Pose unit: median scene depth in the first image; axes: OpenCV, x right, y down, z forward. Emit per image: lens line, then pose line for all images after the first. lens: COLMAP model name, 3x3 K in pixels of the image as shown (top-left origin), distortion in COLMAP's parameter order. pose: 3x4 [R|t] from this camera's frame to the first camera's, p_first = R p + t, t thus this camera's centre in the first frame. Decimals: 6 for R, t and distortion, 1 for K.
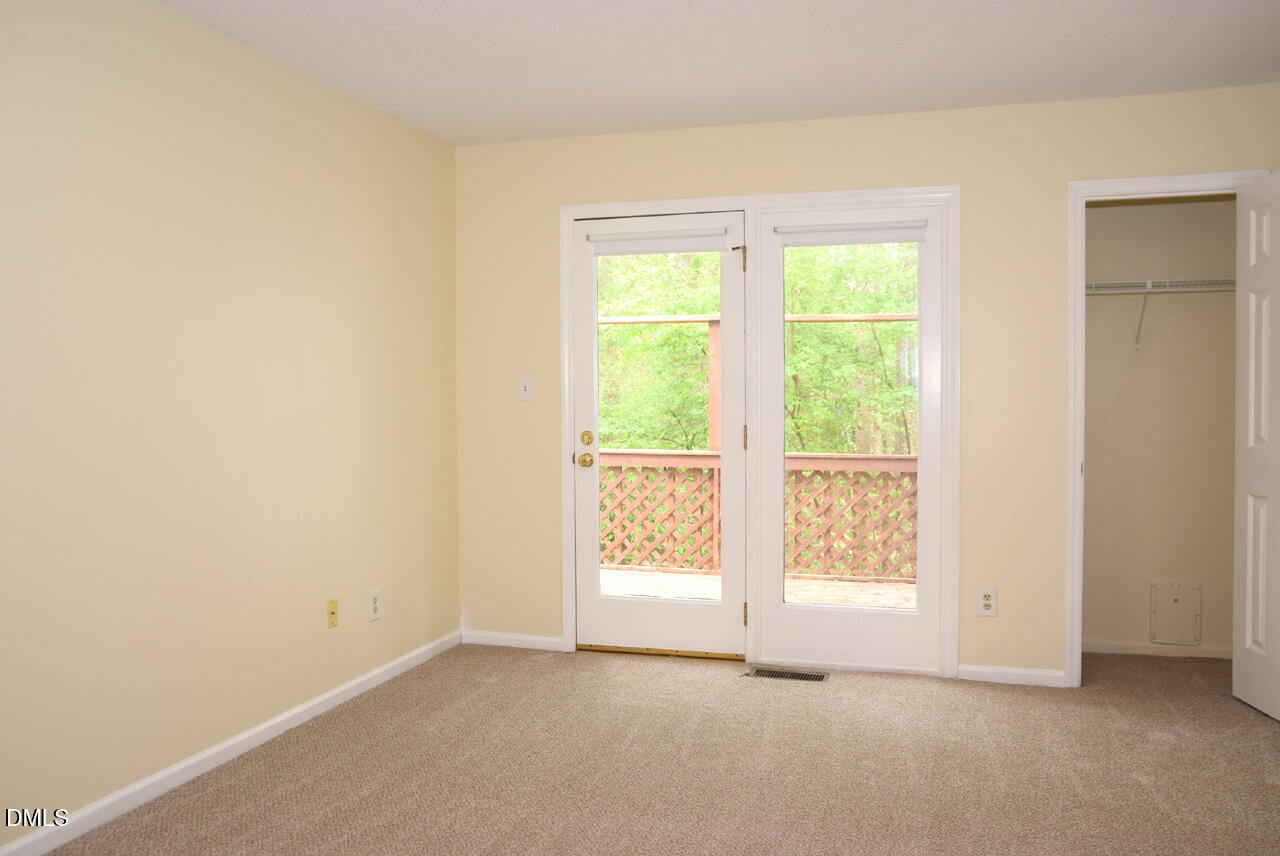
lens RADIAL K [[1026.9, 0, 635.6], [0, 1026.9, 427.7], [0, 0, 1]] dist [-0.094403, 0.094264]
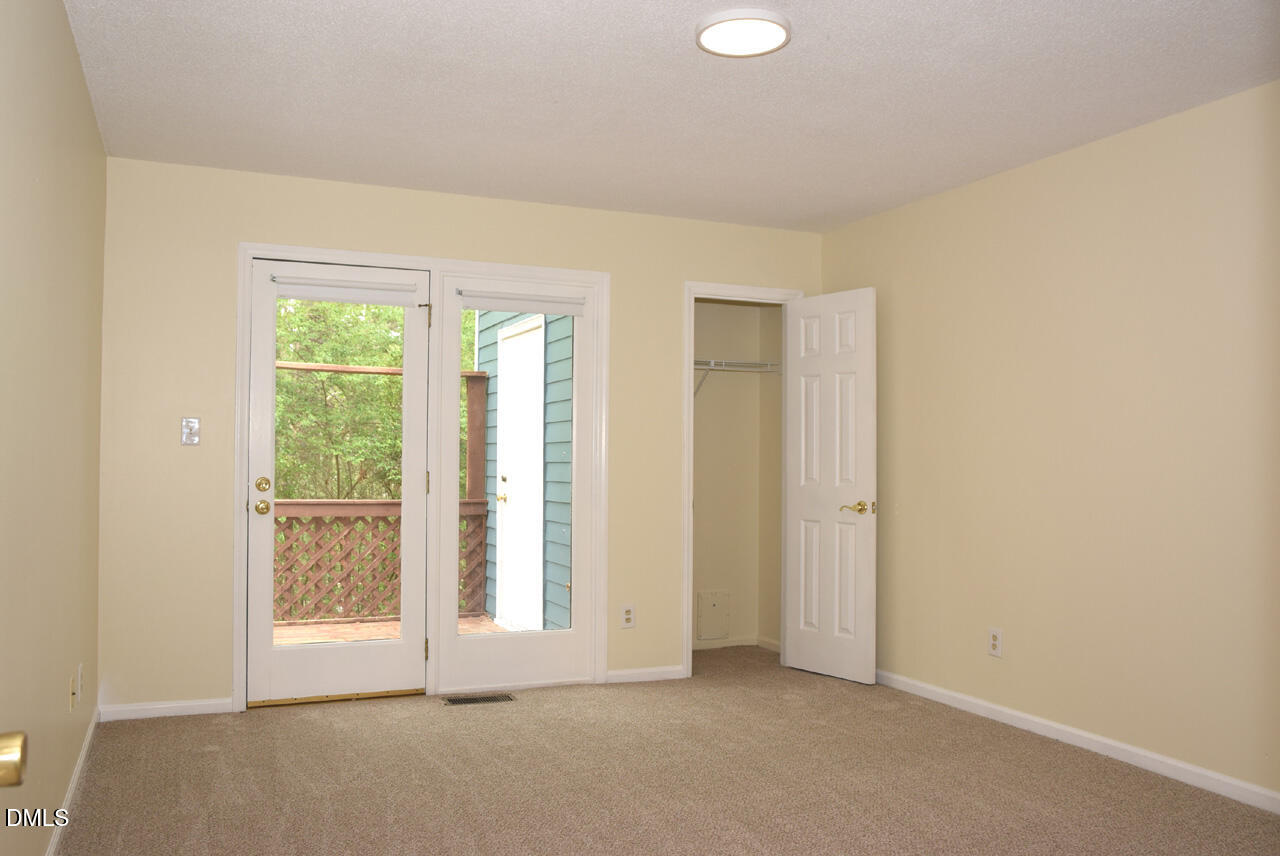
lens RADIAL K [[1026.9, 0, 629.3], [0, 1026.9, 429.4], [0, 0, 1]] dist [-0.094403, 0.094264]
pose [[0.767915, 0.024130, 0.640097, -0.412343], [0.005027, 0.999032, -0.043691, 0.001751], [-0.640532, 0.036769, 0.767051, 0.047946]]
